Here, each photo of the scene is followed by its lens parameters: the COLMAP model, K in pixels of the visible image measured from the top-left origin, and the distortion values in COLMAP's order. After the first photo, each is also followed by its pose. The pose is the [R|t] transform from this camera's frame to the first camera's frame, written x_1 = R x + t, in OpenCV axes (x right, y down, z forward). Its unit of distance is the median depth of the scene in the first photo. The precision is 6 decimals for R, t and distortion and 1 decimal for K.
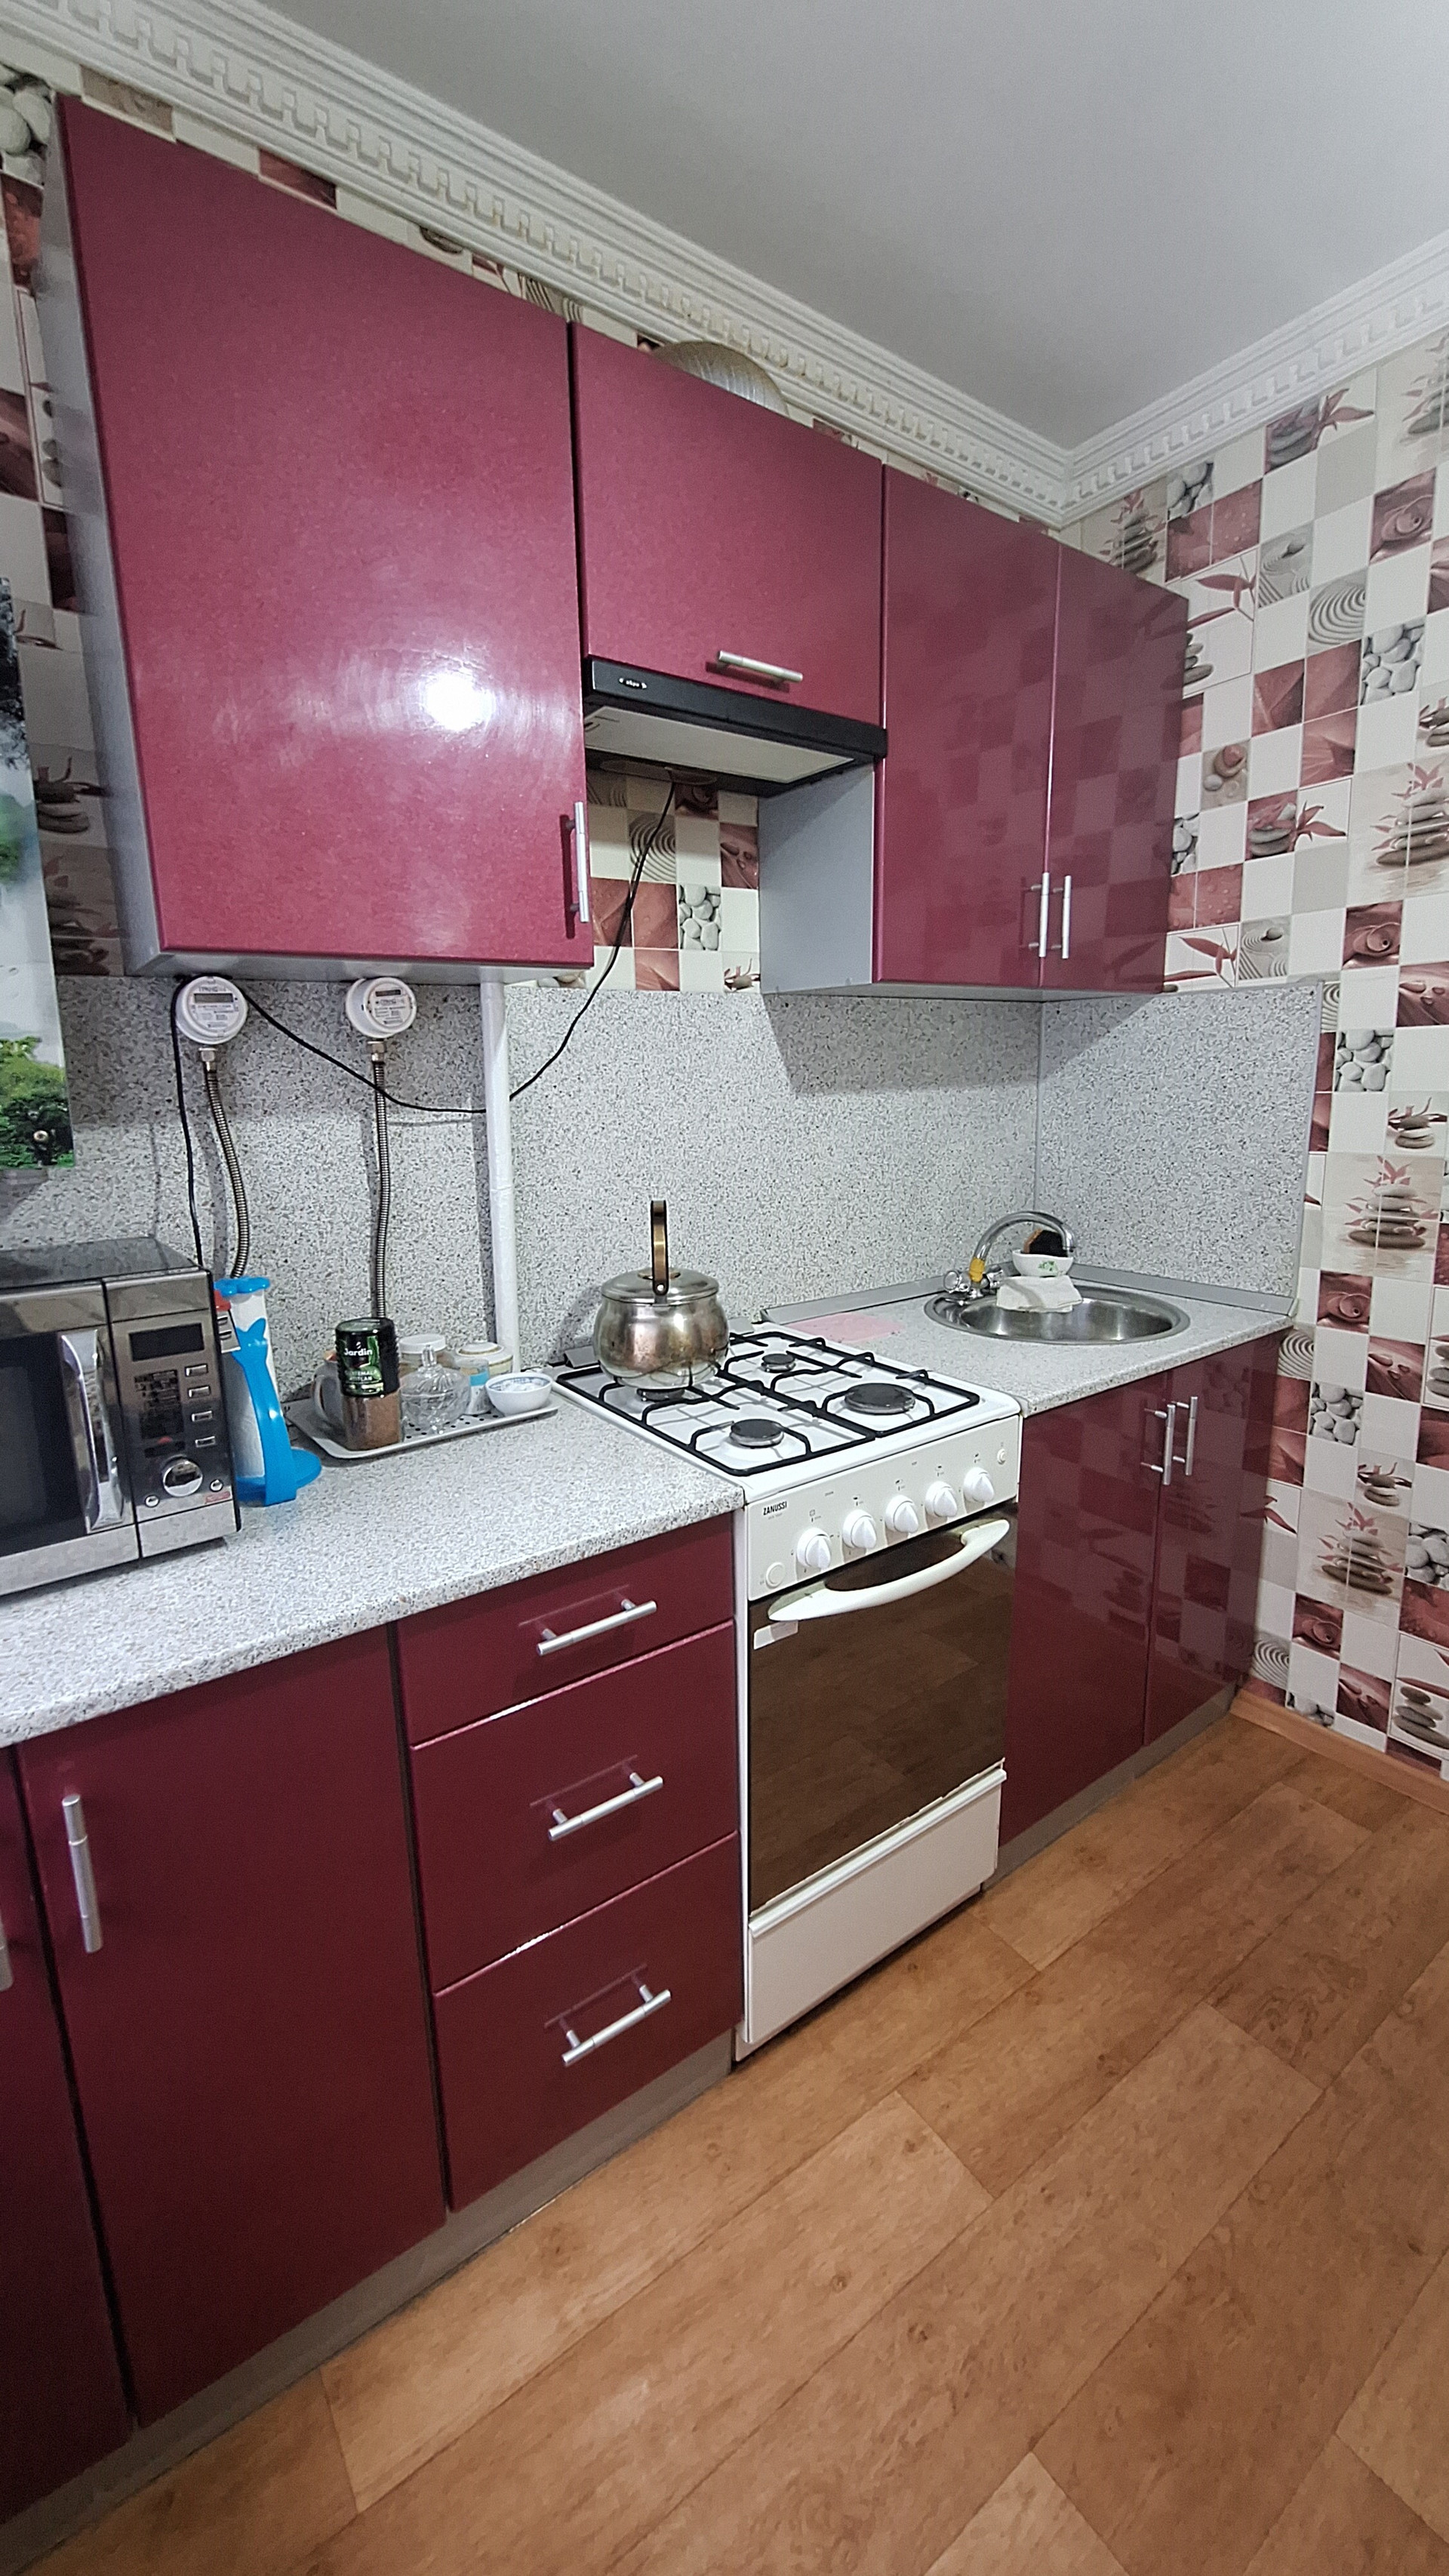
lens RADIAL K [[1017.1, 0, 709.4], [0, 1017.1, 1266.2], [0, 0, 1]] dist [-0.014417, 0.003988]
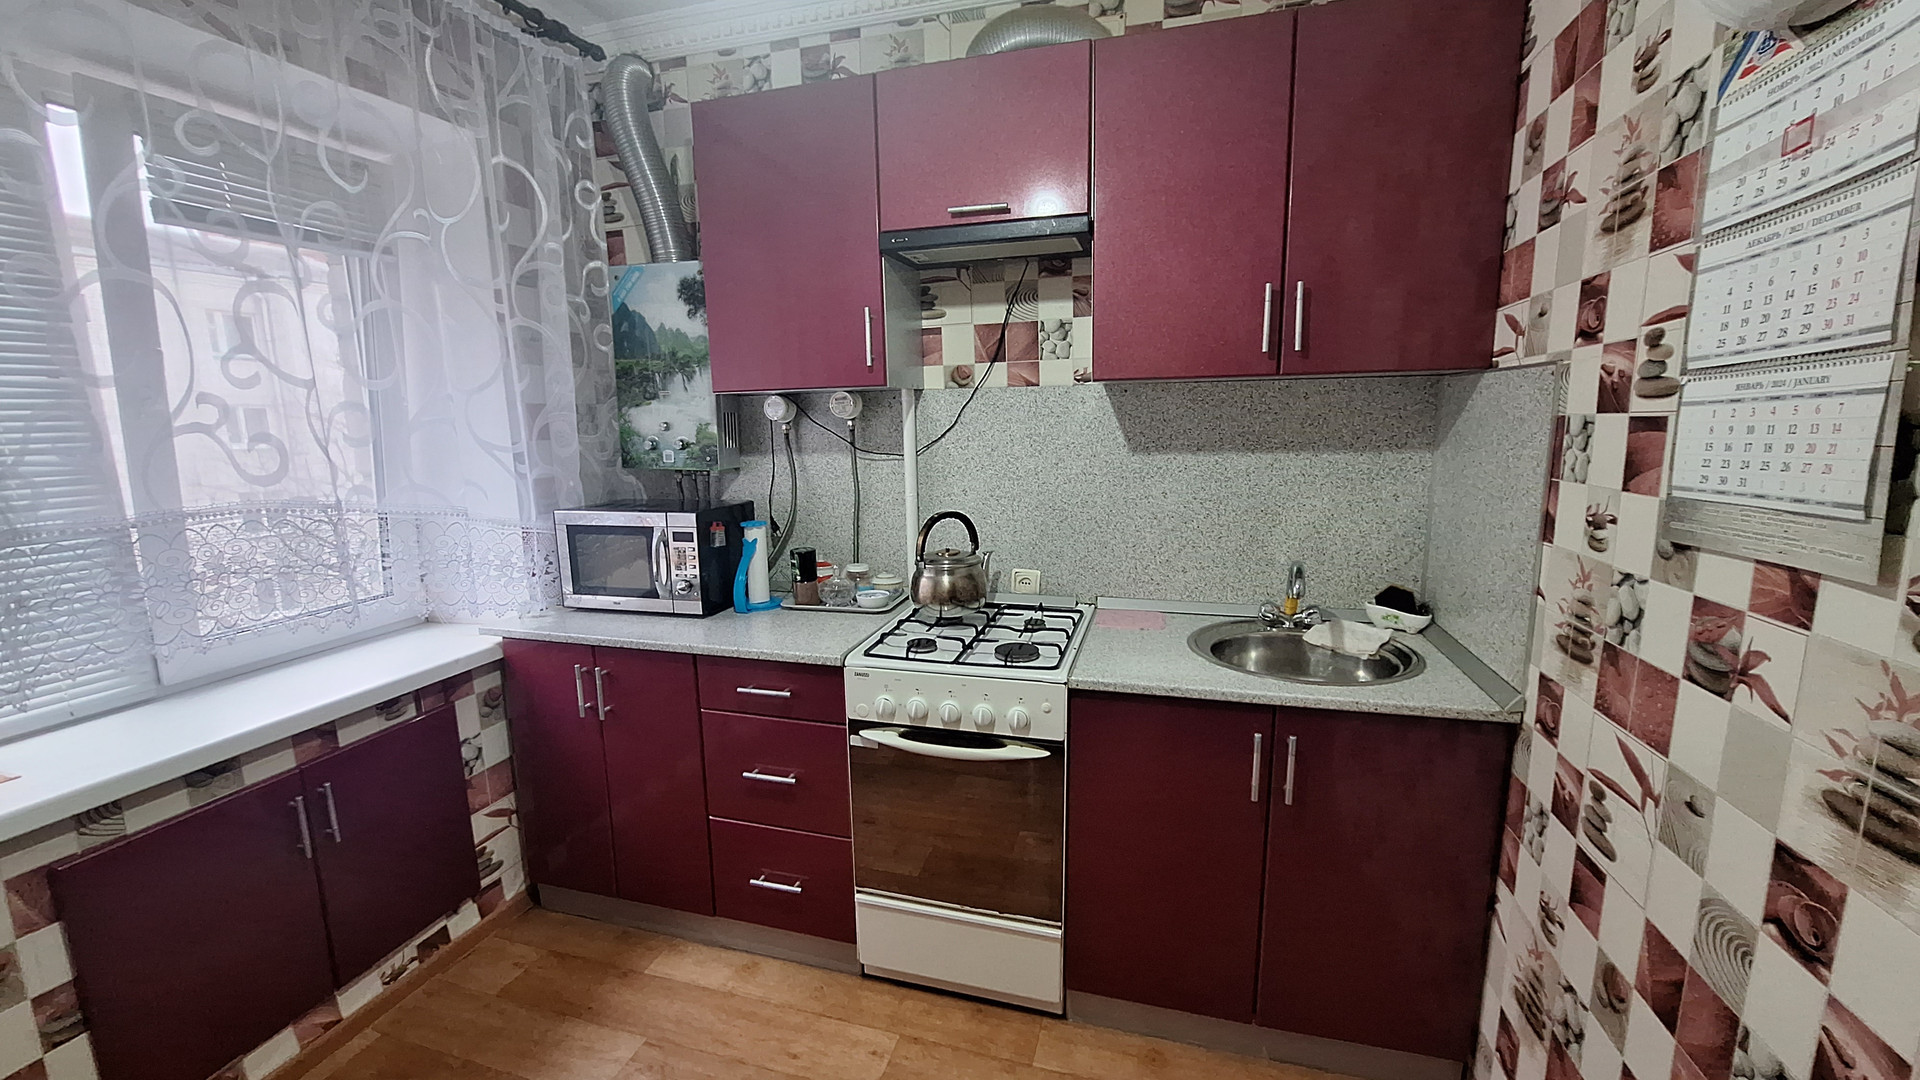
lens RADIAL K [[758.1, 0, 951.4], [0, 758.1, 549.7], [0, 0, 1]] dist [-0.014417, 0.003988]
pose [[0.616437, 0.149392, -0.773102, 0.899526], [-0.146600, 0.986445, 0.073726, -0.088116], [0.773637, 0.067889, 0.629982, 0.162963]]
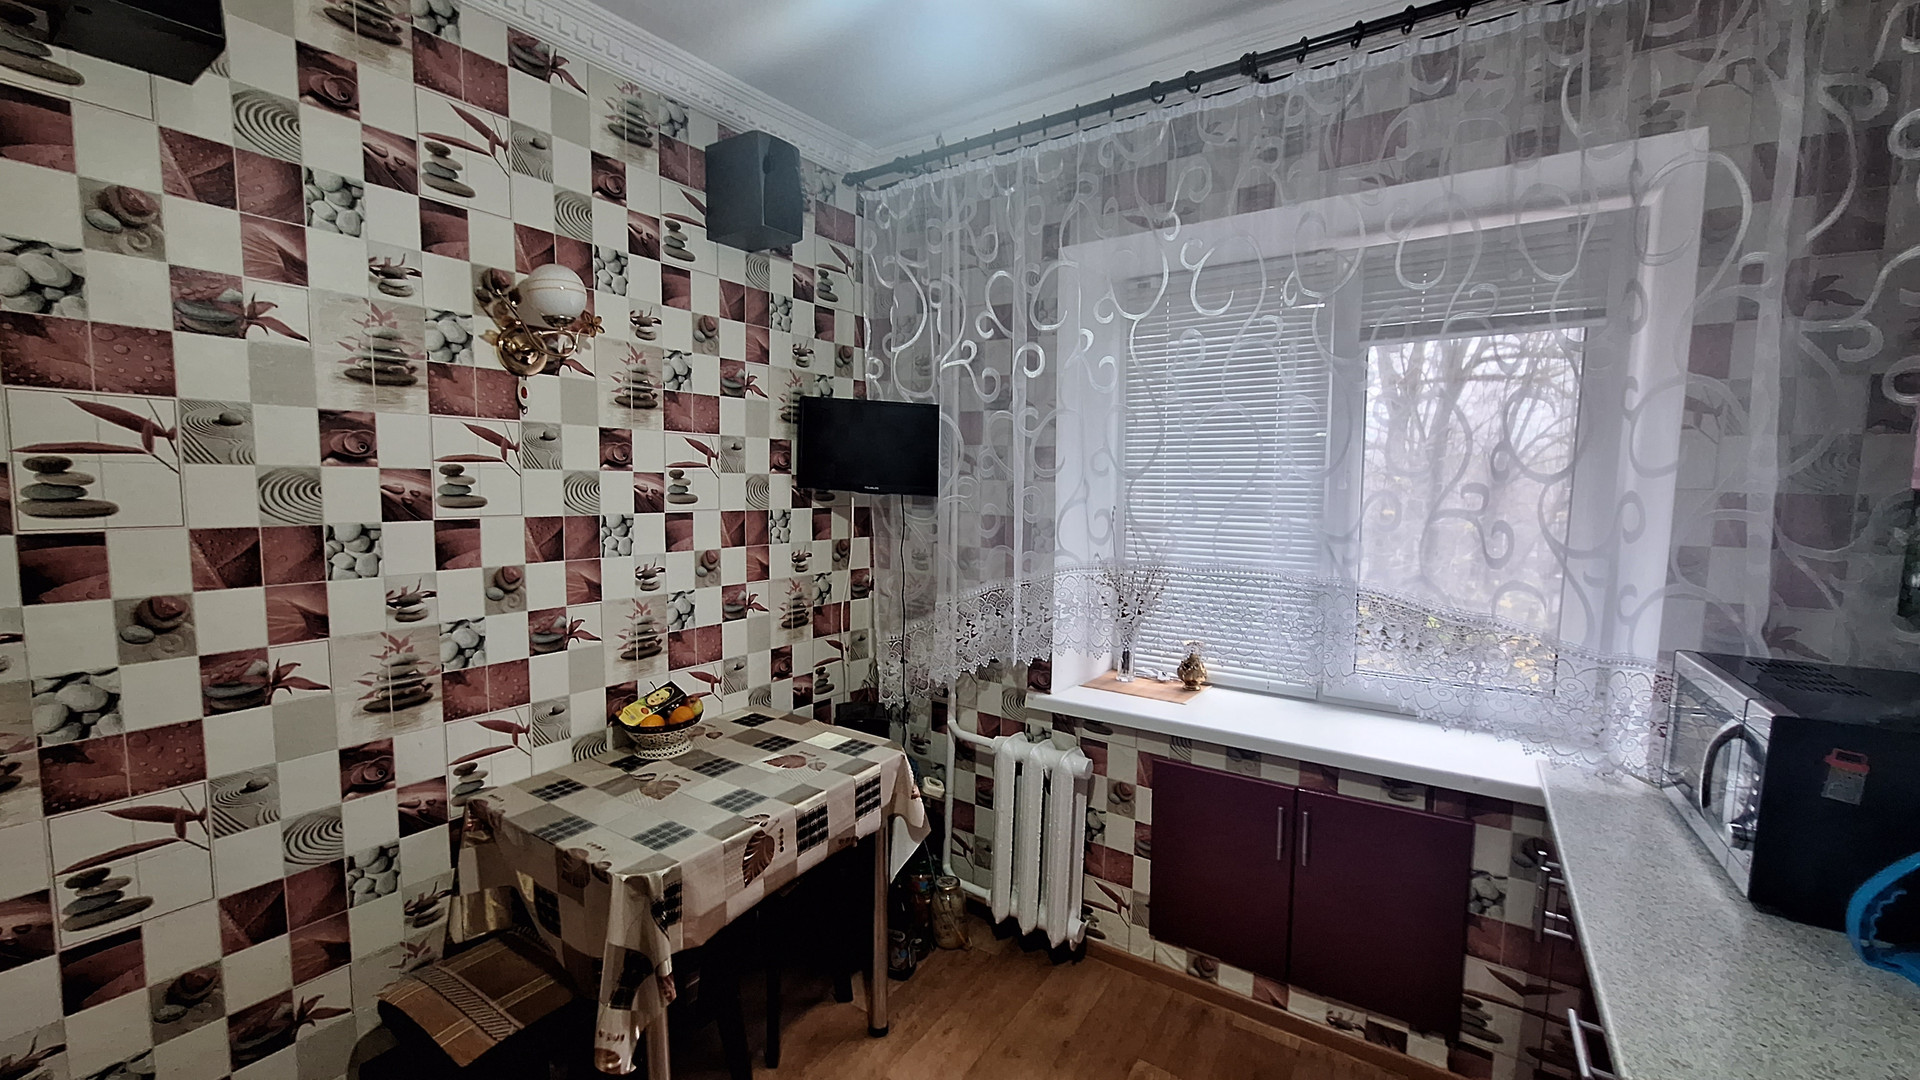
lens RADIAL K [[758.1, 0, 947.4], [0, 758.1, 548.5], [0, 0, 1]] dist [-0.014417, 0.003988]
pose [[-0.935988, 0.055292, -0.347663, 0.568592], [-0.049918, 0.956764, 0.286551, -0.279288], [0.348476, 0.285563, -0.892759, 0.889615]]
